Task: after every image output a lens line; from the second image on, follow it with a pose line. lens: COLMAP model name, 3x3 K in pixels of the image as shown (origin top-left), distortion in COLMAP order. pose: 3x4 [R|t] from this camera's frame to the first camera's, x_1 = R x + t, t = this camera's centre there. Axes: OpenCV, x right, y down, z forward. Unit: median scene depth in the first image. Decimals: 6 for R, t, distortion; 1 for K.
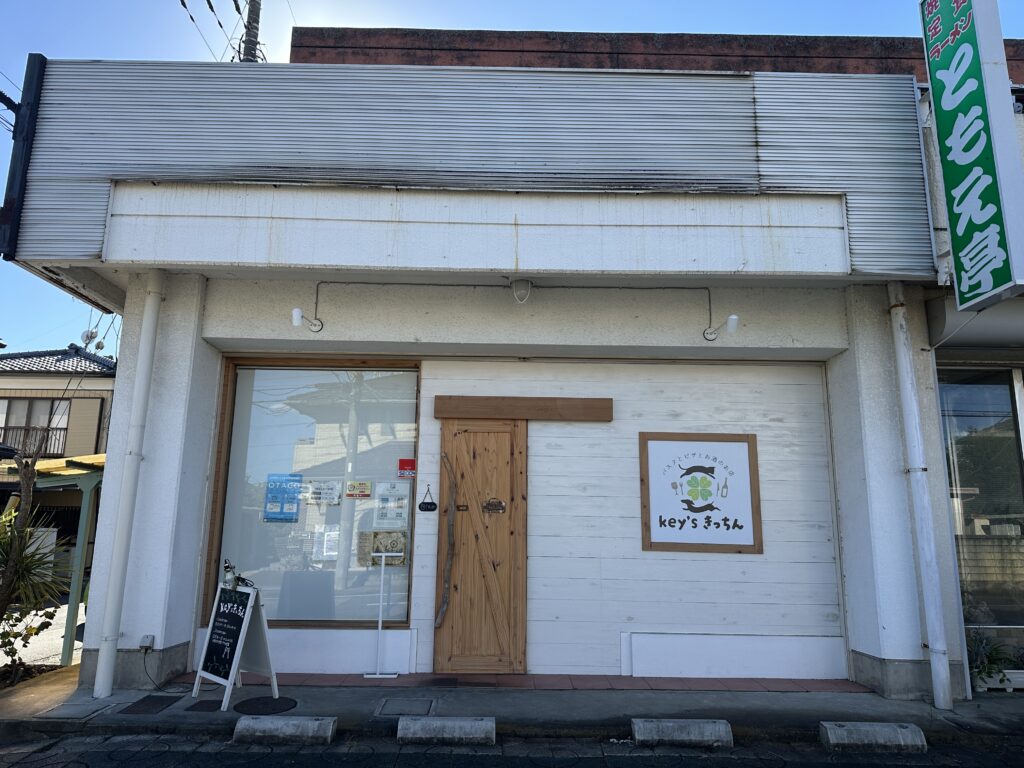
lens RADIAL K [[712.7, 0, 512.7], [0, 712.7, 381.3], [0, 0, 1]] dist [0.010495, -0.016712]
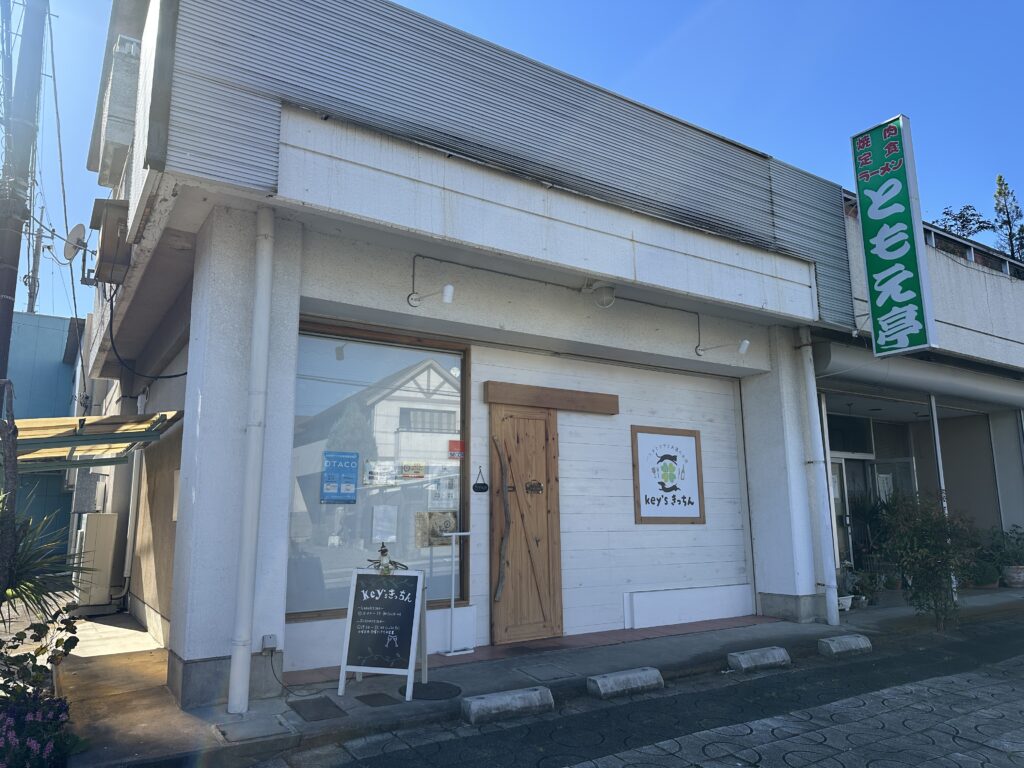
lens RADIAL K [[712.7, 0, 486.3], [0, 712.7, 381.2], [0, 0, 1]] dist [0.010495, -0.016712]
pose [[0.848785, 0.078848, 0.522826, -0.697558], [-0.092868, 0.995678, 0.000607, 0.021806], [-0.520519, -0.049068, 0.852439, 0.126491]]
